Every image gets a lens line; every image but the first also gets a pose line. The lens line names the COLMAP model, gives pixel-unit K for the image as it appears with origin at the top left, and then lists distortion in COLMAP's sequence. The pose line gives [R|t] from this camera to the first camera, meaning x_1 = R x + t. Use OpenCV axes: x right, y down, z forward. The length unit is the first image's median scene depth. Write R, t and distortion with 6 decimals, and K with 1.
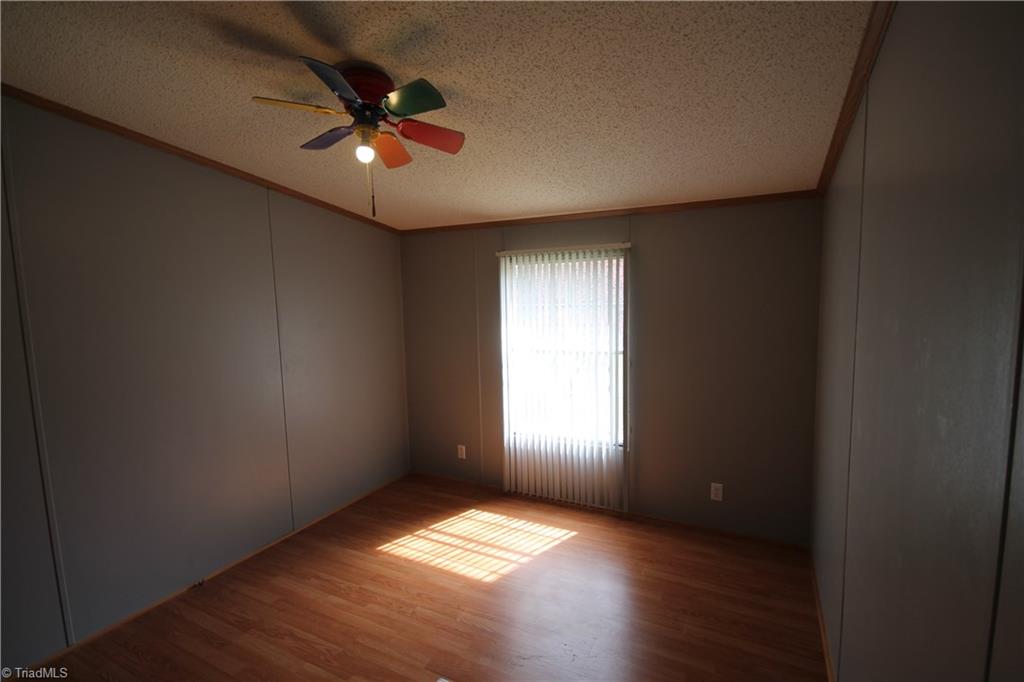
lens RADIAL K [[479.4, 0, 512.0], [0, 479.4, 341.0], [0, 0, 1]] dist [0.000642, 0.000330]
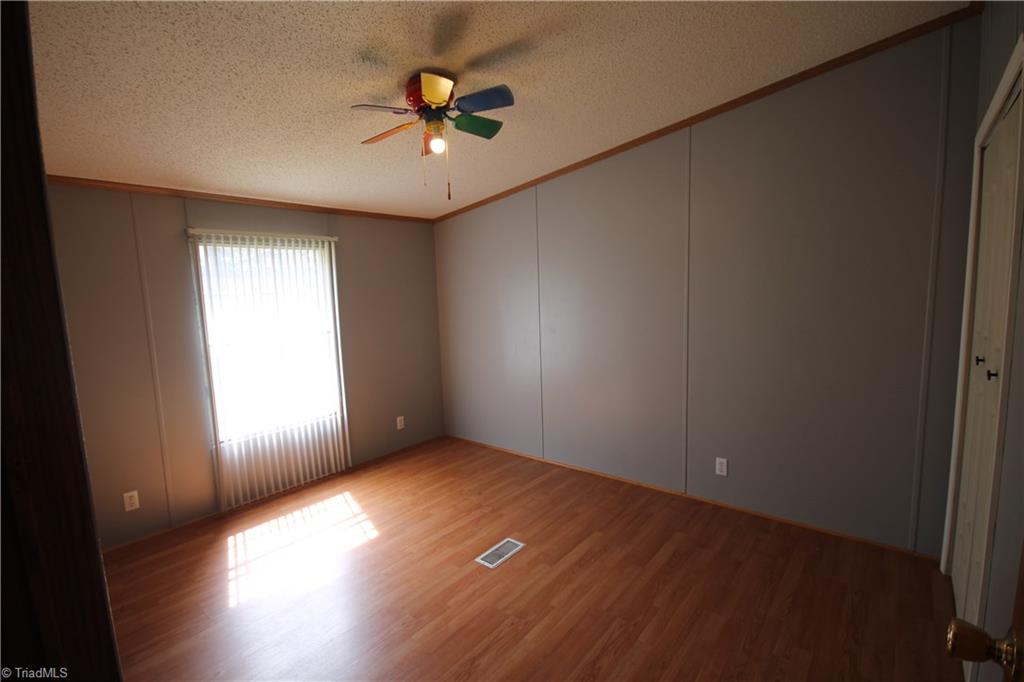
lens RADIAL K [[479.4, 0, 512.0], [0, 479.4, 341.0], [0, 0, 1]] dist [0.000642, 0.000330]
pose [[0.212527, -0.094819, 0.972544, -0.792212], [0.123322, 0.989925, 0.069565, 0.019207], [-0.969342, 0.105152, 0.222079, 0.323699]]
